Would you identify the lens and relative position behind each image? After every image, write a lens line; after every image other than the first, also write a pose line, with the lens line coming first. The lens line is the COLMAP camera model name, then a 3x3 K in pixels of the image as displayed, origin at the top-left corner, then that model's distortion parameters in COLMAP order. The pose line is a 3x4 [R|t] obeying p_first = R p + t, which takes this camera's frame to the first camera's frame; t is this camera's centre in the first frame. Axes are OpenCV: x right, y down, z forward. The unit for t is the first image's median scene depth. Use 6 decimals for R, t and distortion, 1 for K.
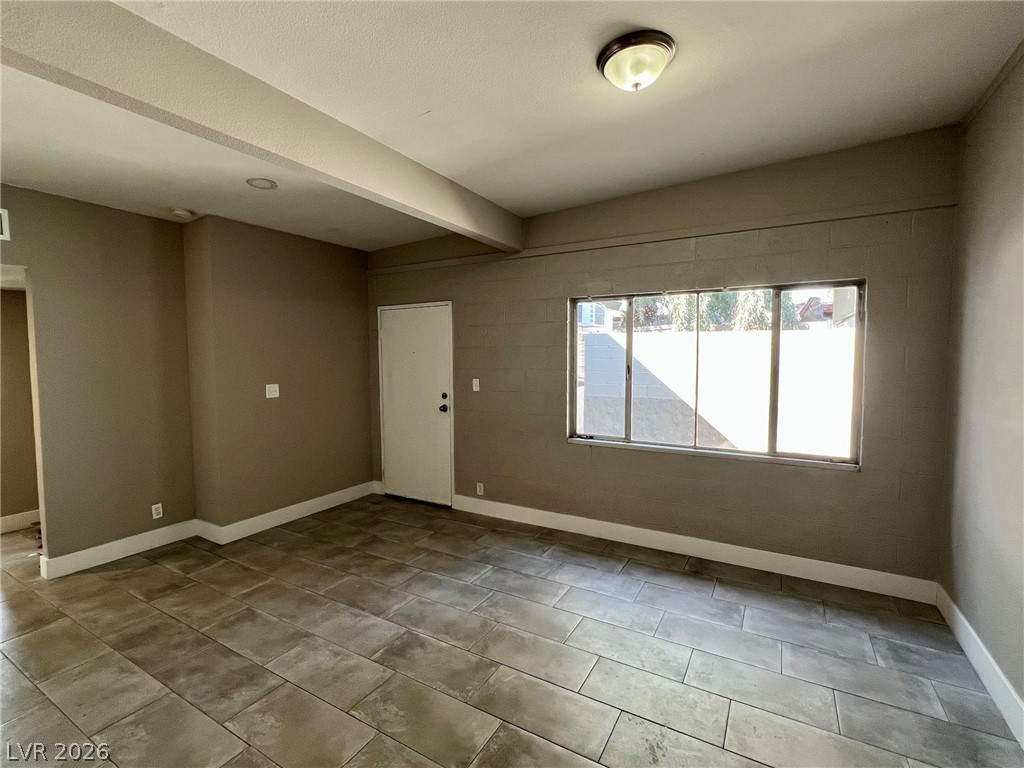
lens RADIAL K [[466.0, 0, 509.3], [0, 466.0, 382.4], [0, 0, 1]] dist [0.000723, 0.001194]
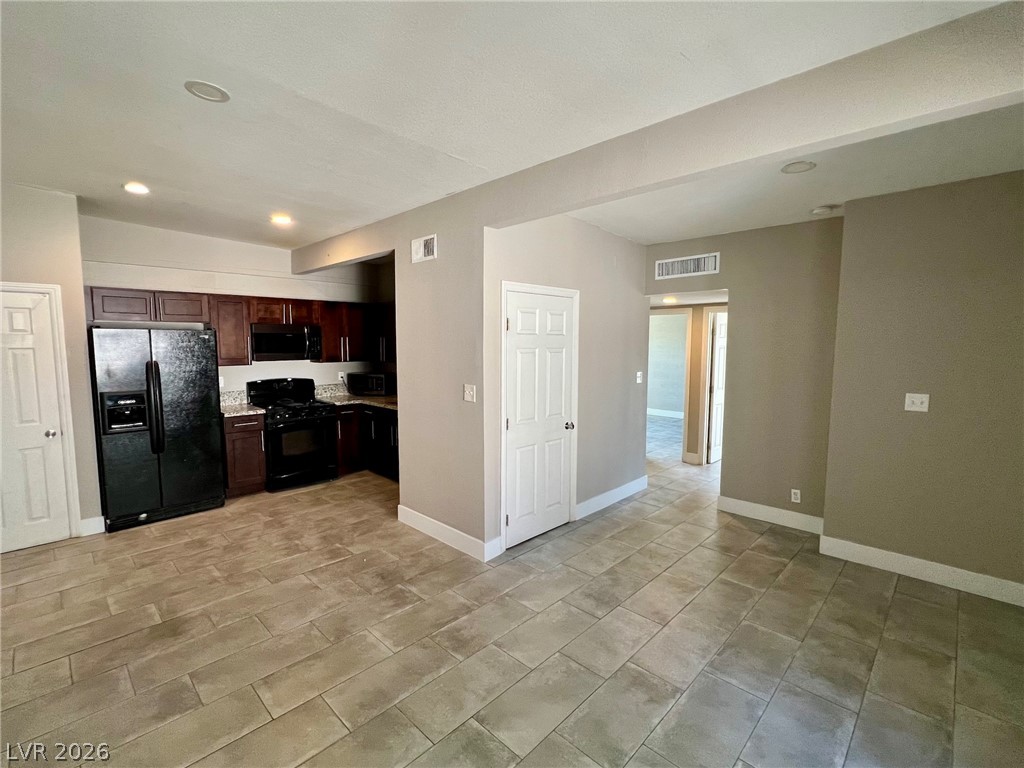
lens RADIAL K [[466.0, 0, 509.7], [0, 466.0, 384.3], [0, 0, 1]] dist [0.000723, 0.001194]
pose [[-0.234940, 0.095474, -0.967310, 0.477326], [-0.051981, 0.992506, 0.110586, -0.075297], [0.970619, 0.076262, -0.228217, 0.647218]]
